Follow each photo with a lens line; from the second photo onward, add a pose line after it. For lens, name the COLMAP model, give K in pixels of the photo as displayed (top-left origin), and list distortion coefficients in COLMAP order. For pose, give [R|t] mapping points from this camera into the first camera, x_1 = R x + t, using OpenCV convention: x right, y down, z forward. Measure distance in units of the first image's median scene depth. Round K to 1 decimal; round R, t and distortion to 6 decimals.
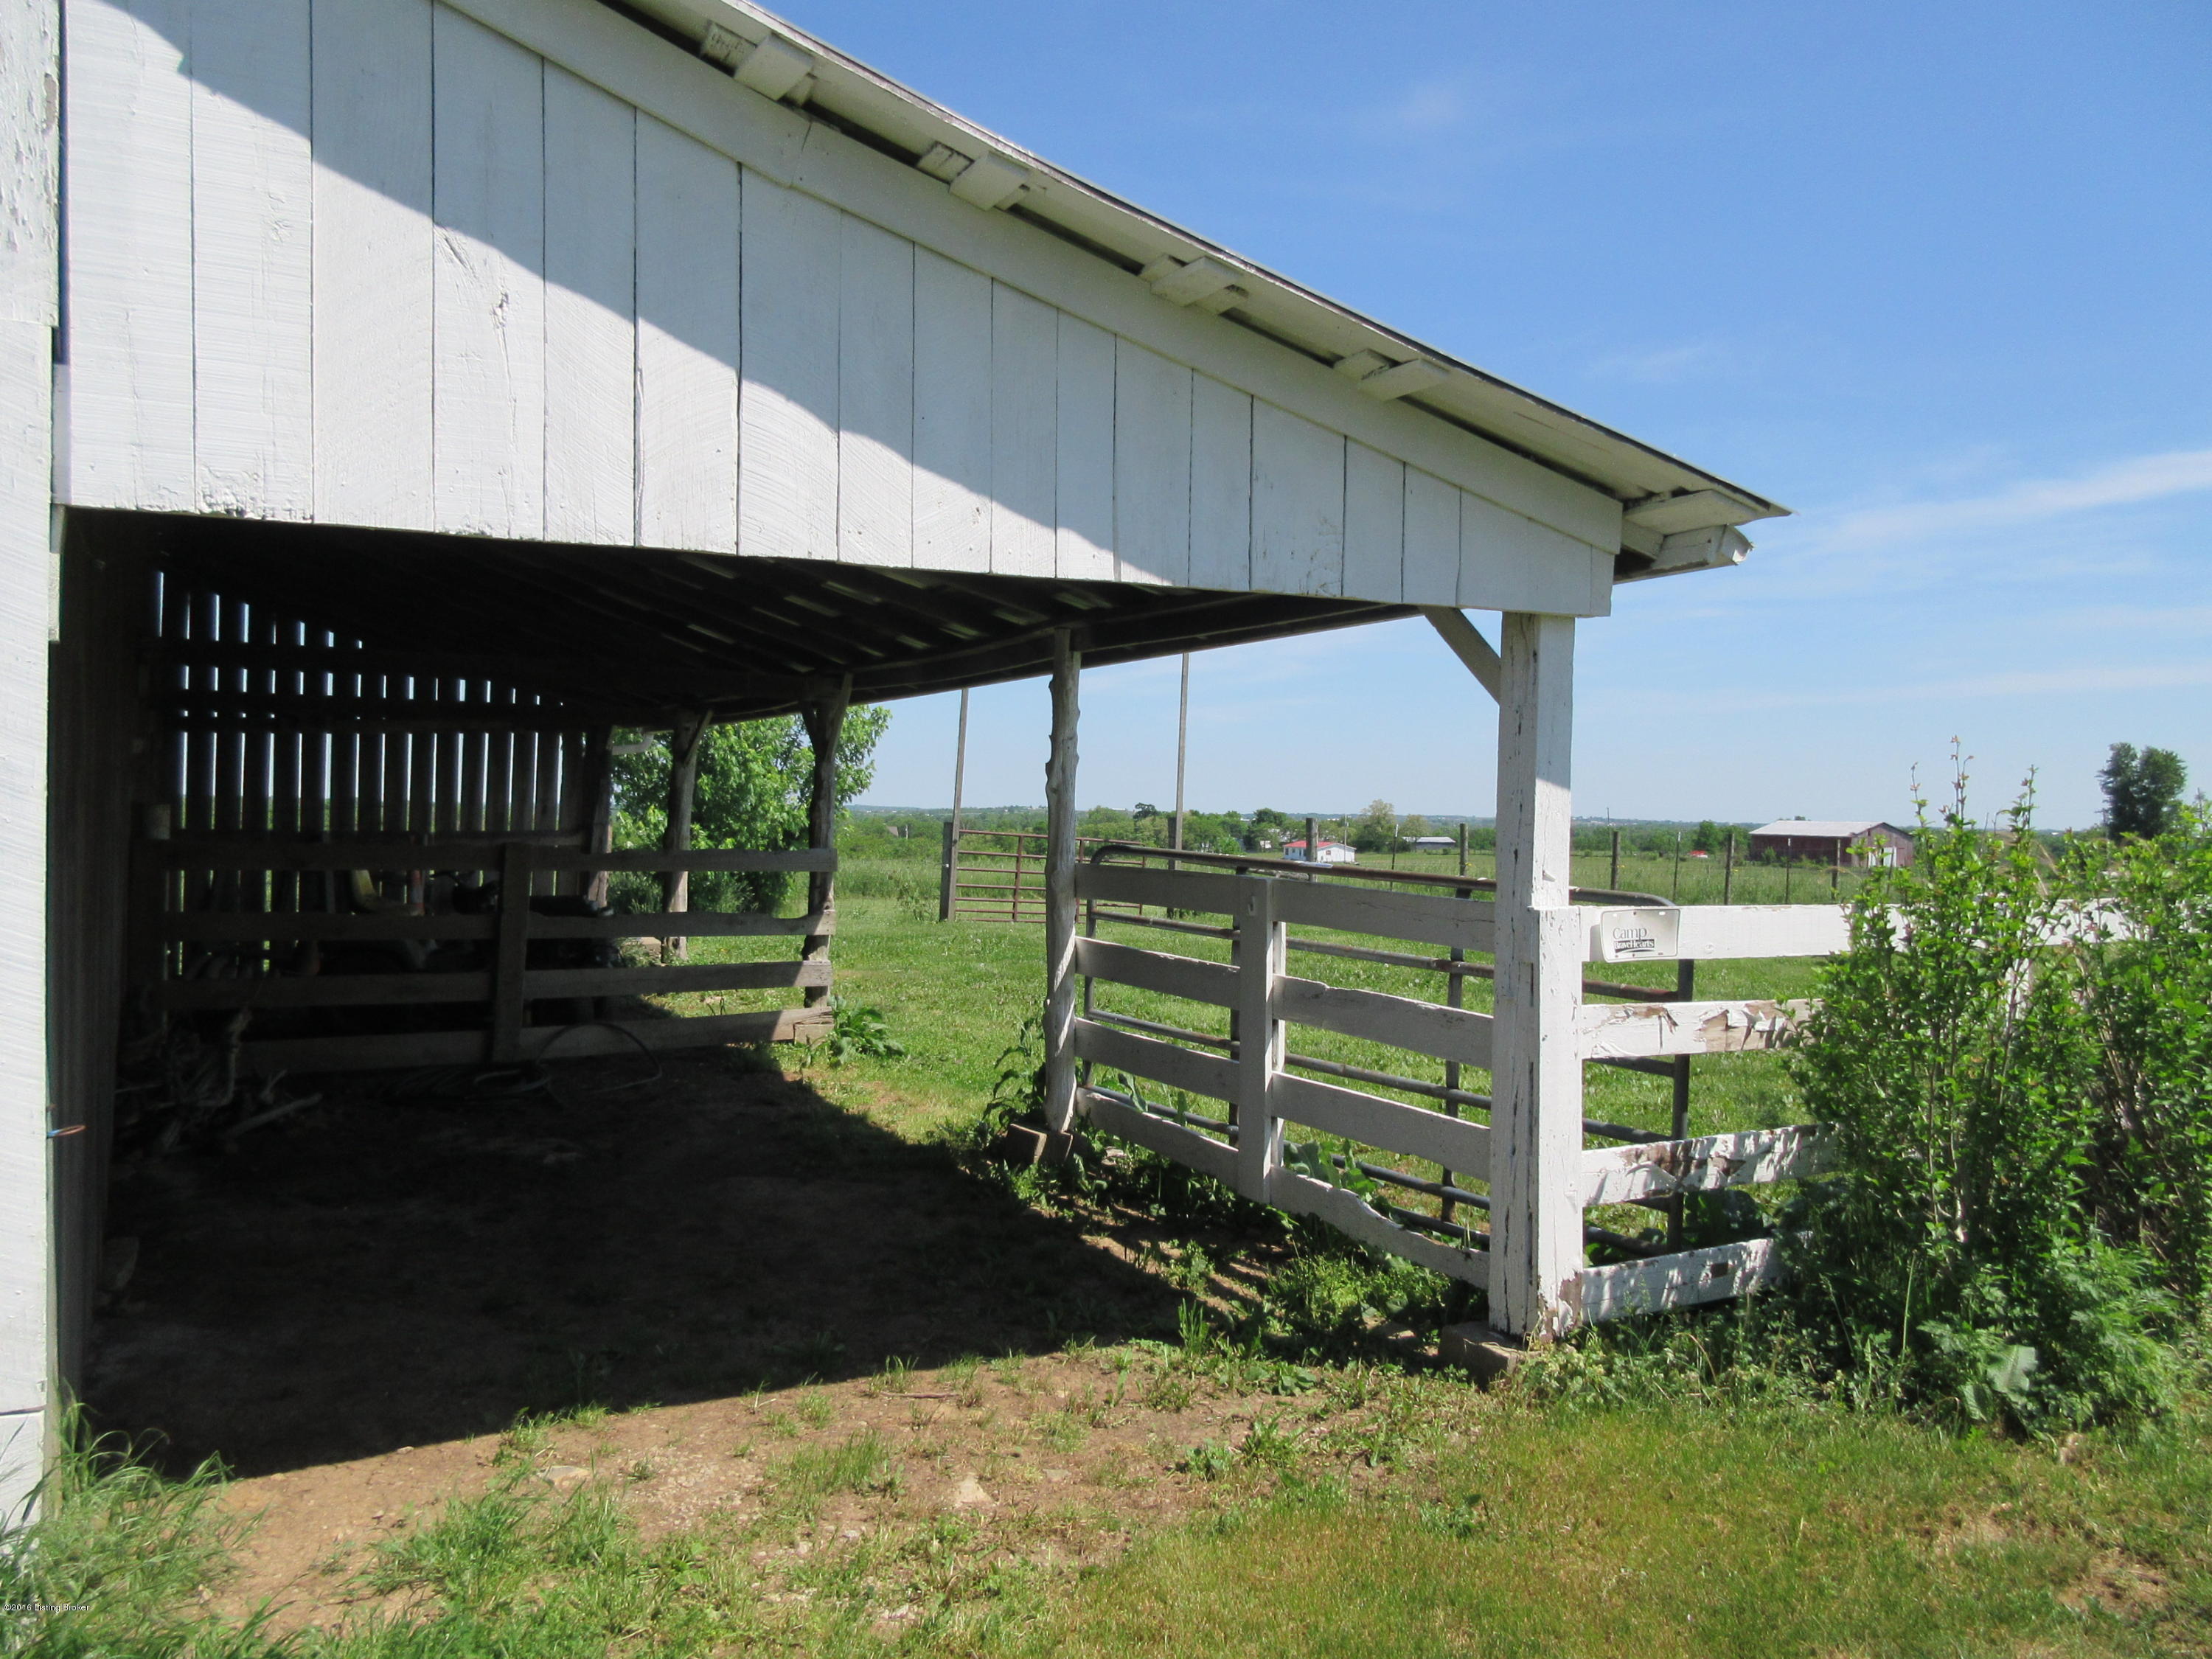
lens RADIAL K [[1622.7, 0, 1103.9], [0, 1622.7, 829.8], [0, 0, 1]] dist [0.005977, 0.002027]
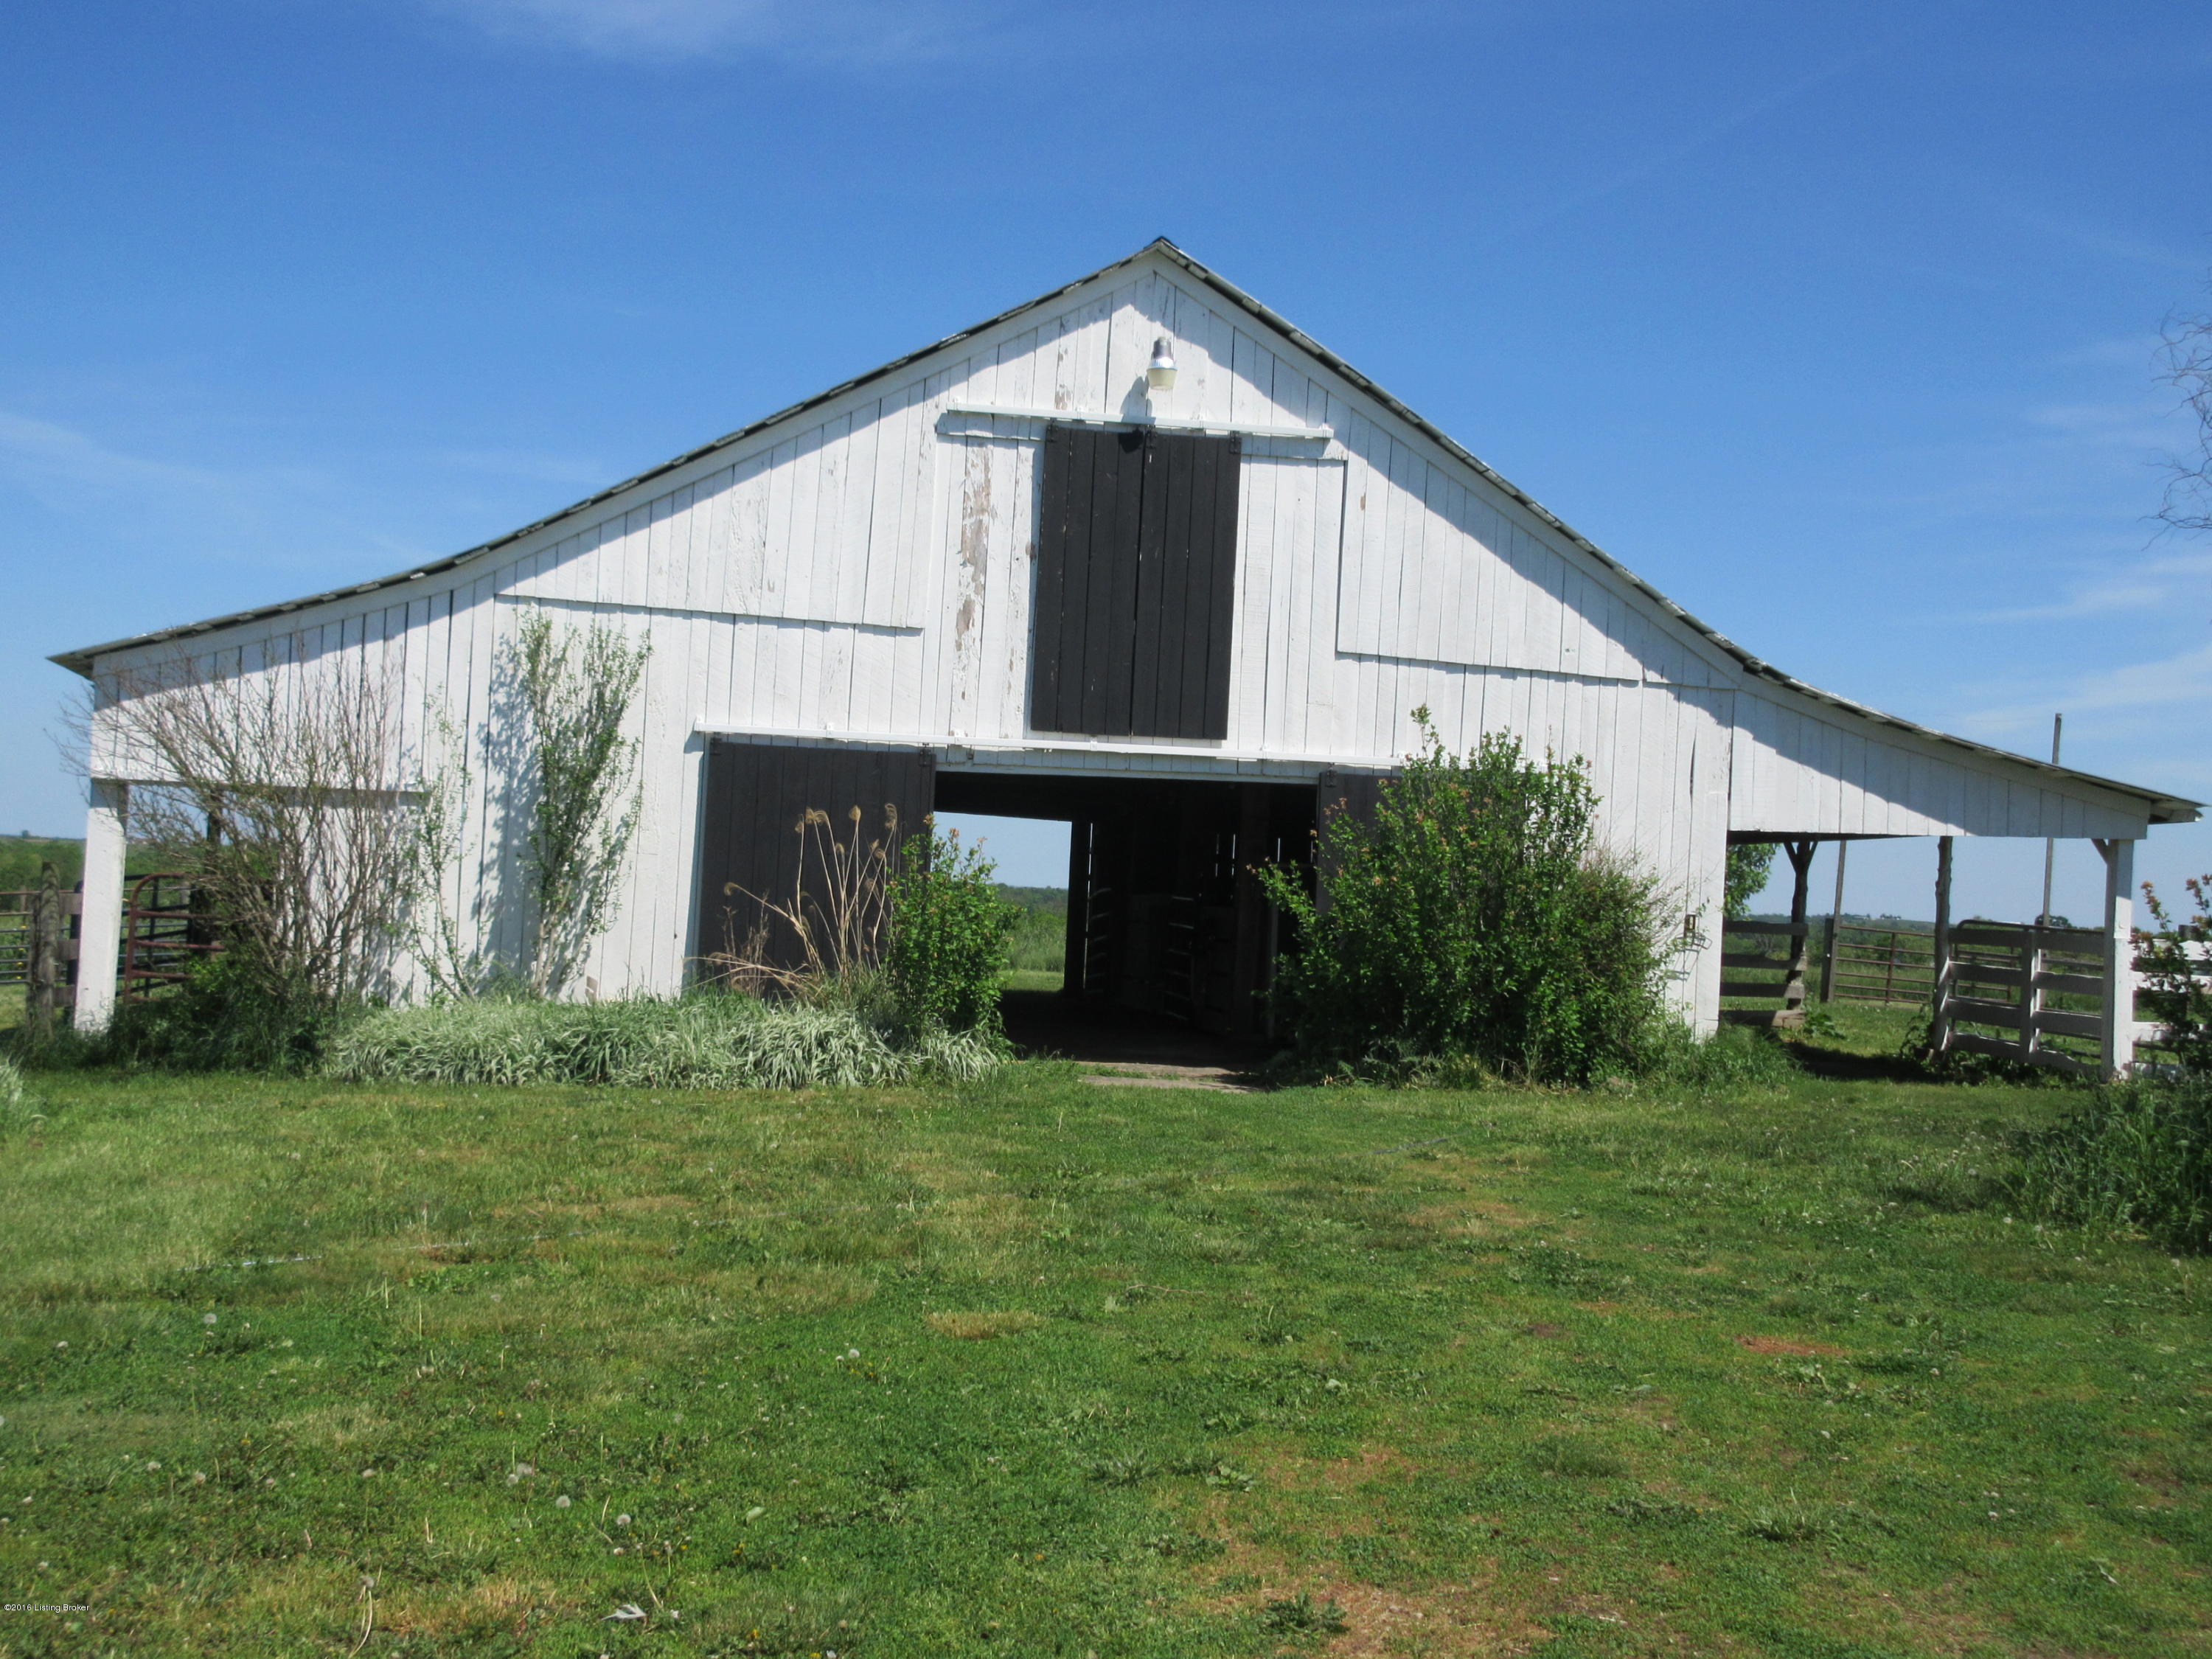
lens RADIAL K [[2372.5, 0, 1104.5], [0, 2372.5, 825.8], [0, 0, 1]] dist [0.020657, 0.000000]
pose [[0.937214, 0.012342, -0.348537, 0.032031], [-0.029271, 0.998631, -0.043348, 0.057973], [0.347525, 0.050828, 0.936292, -2.474061]]
